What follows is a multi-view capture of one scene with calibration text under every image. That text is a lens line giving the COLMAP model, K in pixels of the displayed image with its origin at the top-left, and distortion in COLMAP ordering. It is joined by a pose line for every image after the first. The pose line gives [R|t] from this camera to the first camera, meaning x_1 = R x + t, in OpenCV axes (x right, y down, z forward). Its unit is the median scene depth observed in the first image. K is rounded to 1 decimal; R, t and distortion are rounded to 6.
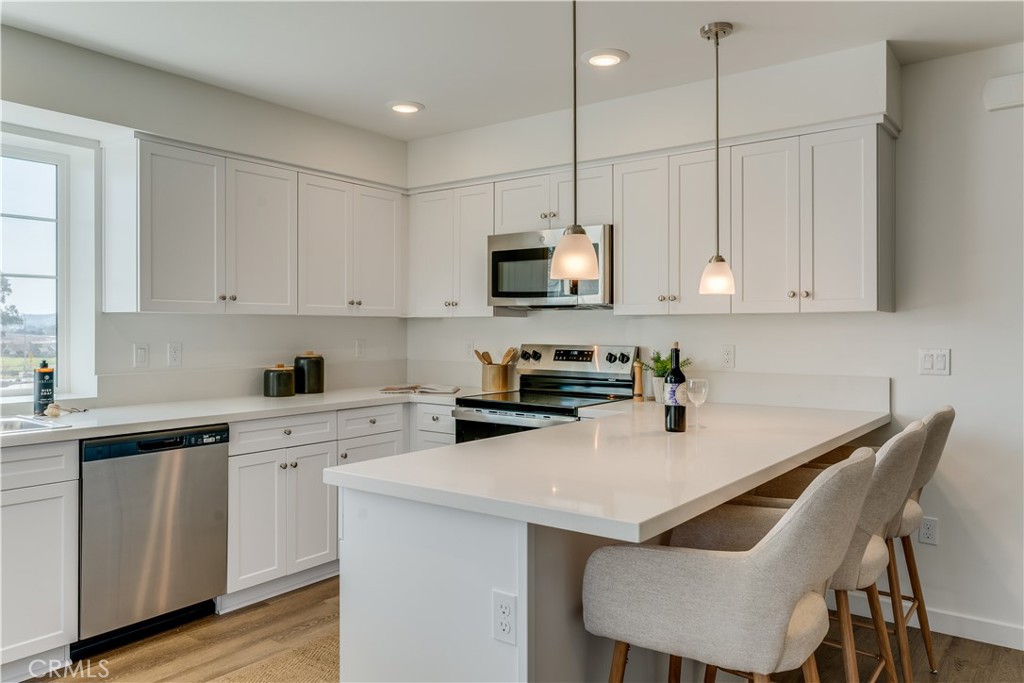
lens RADIAL K [[727.4, 0, 512.5], [0, 727.4, 332.4], [0, 0, 1]] dist [-0.004437, 0.003769]
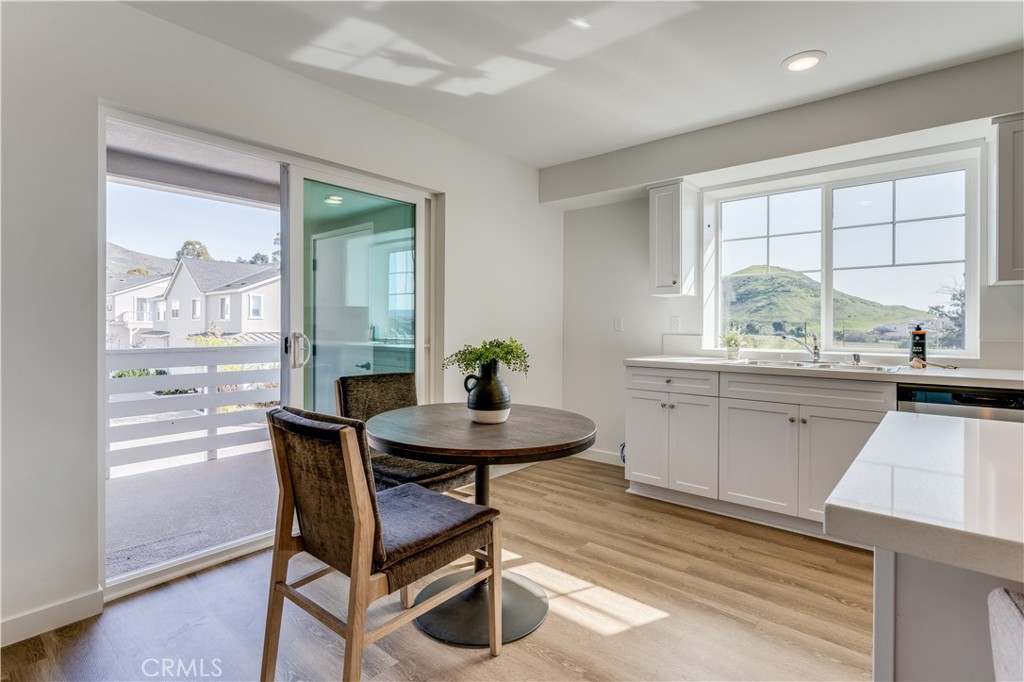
lens RADIAL K [[498.2, 0, 518.6], [0, 498.2, 323.8], [0, 0, 1]] dist [0.002546, 0.000553]
pose [[-0.048299, -0.009251, -0.998790, 0.247571], [-0.005923, 0.999942, -0.008975, 0.042406], [0.998815, 0.005482, -0.048351, 0.288278]]
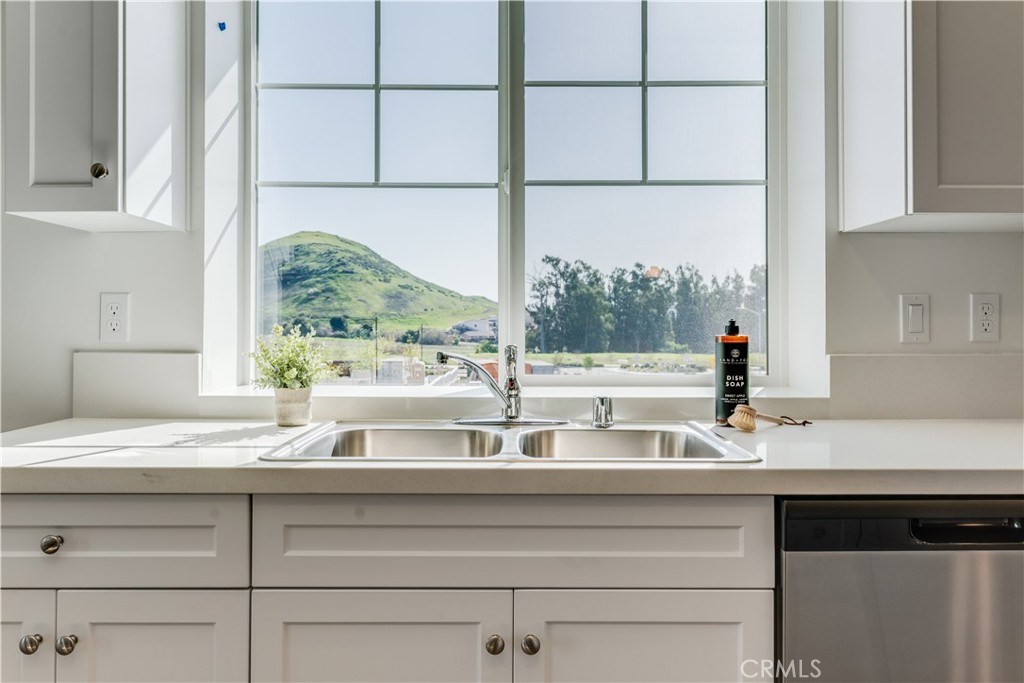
lens RADIAL K [[809.2, 0, 517.0], [0, 809.2, 323.9], [0, 0, 1]] dist [-0.001377, -0.001089]
pose [[0.605446, -0.004788, -0.795872, -0.240186], [-0.000036, 0.999982, -0.006044, 0.038874], [0.795886, 0.003688, 0.605435, 0.458436]]
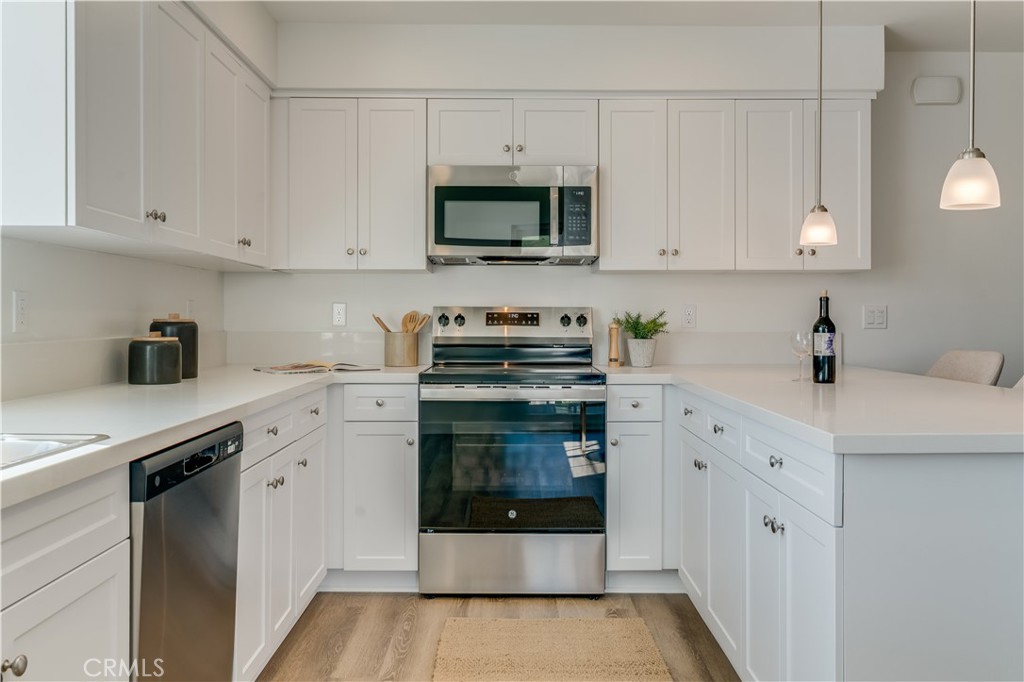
lens RADIAL K [[809.2, 0, 517.0], [0, 809.2, 323.4], [0, 0, 1]] dist [-0.001377, -0.001089]
pose [[0.797343, -0.004295, 0.603511, -0.561389], [0.002253, 0.999989, 0.004140, 0.038672], [-0.603522, -0.001941, 0.797344, 0.291224]]
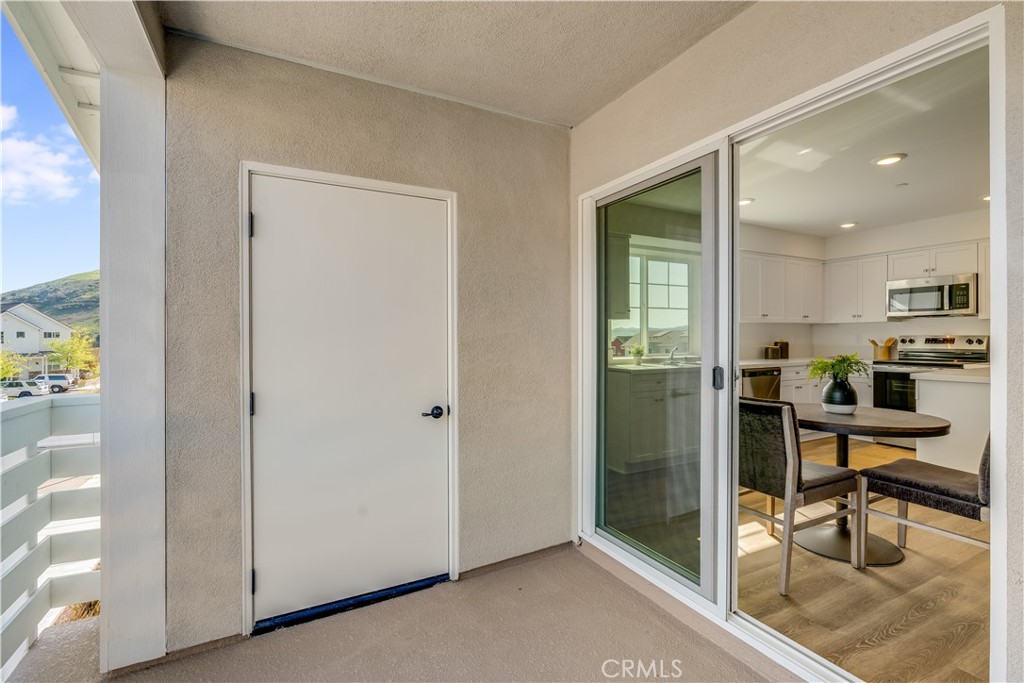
lens RADIAL K [[463.1, 0, 517.2], [0, 463.1, 339.2], [0, 0, 1]] dist [-0.004051, 0.000095]
pose [[0.902626, -0.004429, -0.430403, -0.473324], [0.003801, 0.999990, -0.002320, 0.030248], [0.430409, 0.000458, 0.902634, -0.698444]]
